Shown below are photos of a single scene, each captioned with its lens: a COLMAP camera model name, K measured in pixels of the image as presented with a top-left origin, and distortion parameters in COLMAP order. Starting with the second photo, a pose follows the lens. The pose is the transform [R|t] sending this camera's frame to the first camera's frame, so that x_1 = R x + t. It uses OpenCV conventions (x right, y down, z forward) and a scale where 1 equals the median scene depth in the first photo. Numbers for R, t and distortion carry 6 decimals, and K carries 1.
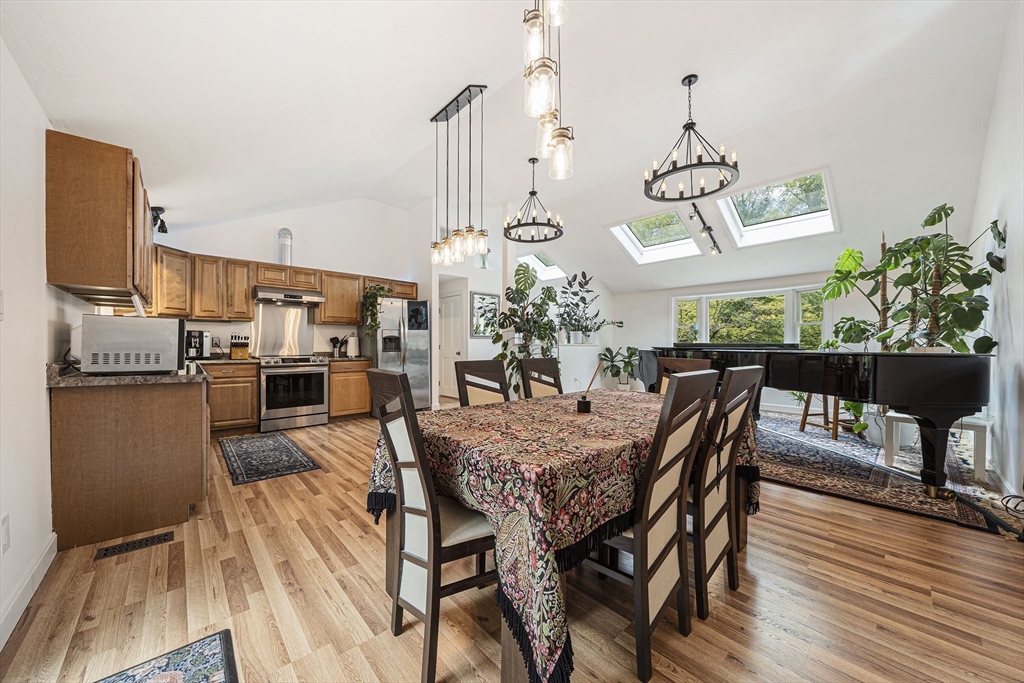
lens RADIAL K [[367.9, 0, 510.8], [0, 367.9, 344.8], [0, 0, 1]] dist [-0.000067, -0.000021]
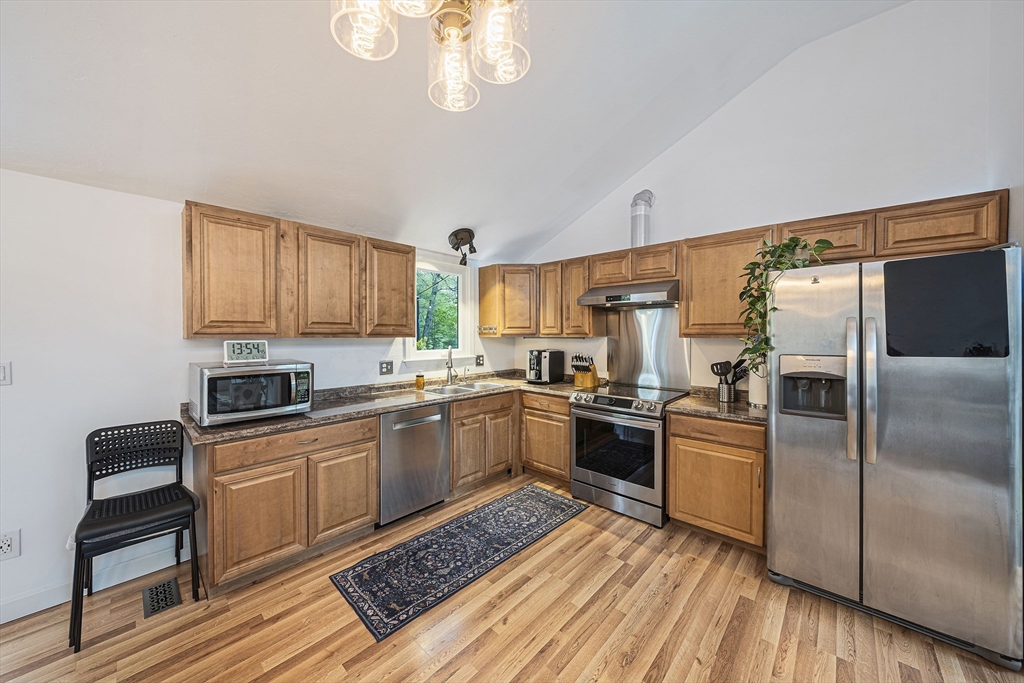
lens RADIAL K [[359.4, 0, 499.6], [0, 359.4, 335.2], [0, 0, 1]] dist [-0.000115, -0.000078]
pose [[0.062827, 0.005582, -0.998009, 0.006050], [0.003006, 0.999979, 0.005782, -0.077746], [0.998020, -0.003364, 0.062809, 0.828733]]
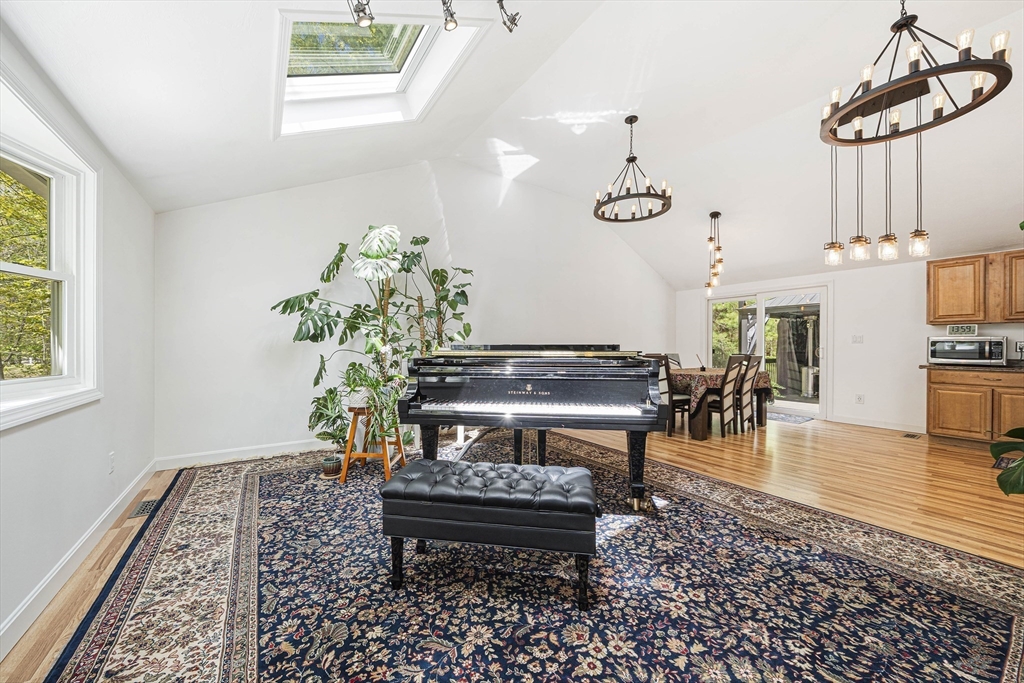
lens RADIAL K [[367.9, 0, 510.8], [0, 367.9, 344.8], [0, 0, 1]] dist [-0.000067, -0.000021]
pose [[-0.989612, -0.005610, 0.143658, 0.522443], [-0.005746, 0.999983, -0.000533, -0.007970], [-0.143652, -0.001353, -0.989627, 1.639849]]
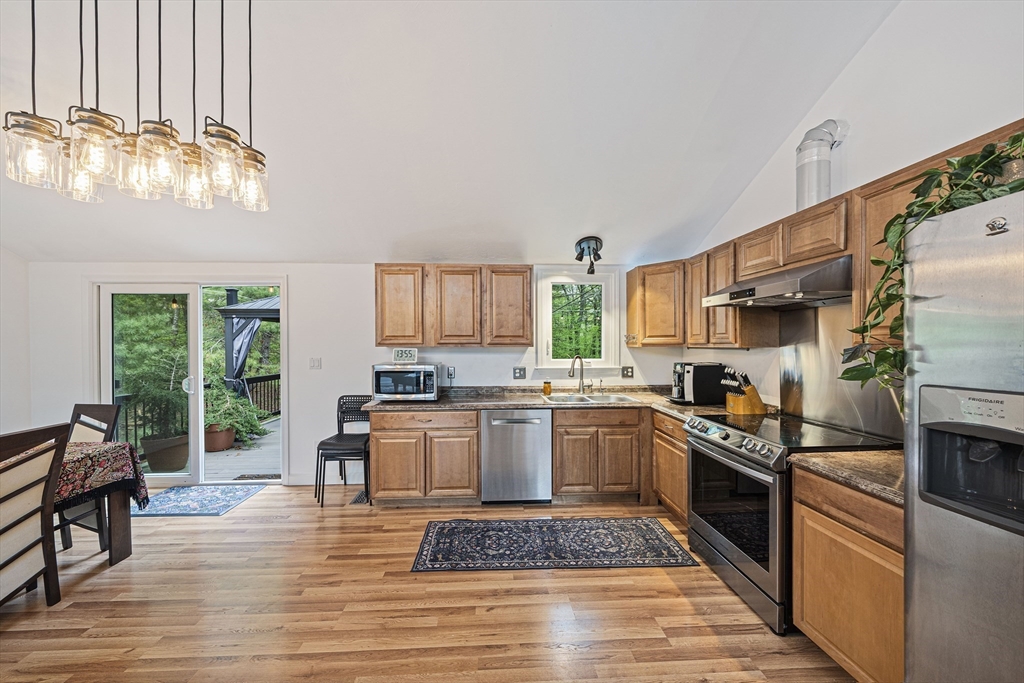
lens RADIAL K [[355.1, 0, 503.6], [0, 355.1, 344.8], [0, 0, 1]] dist [-0.001149, -0.000085]
pose [[-0.641435, 0.006509, -0.767150, -0.075413], [0.005474, 0.999977, 0.003907, -0.077861], [0.767158, -0.001693, -0.641456, 1.147538]]
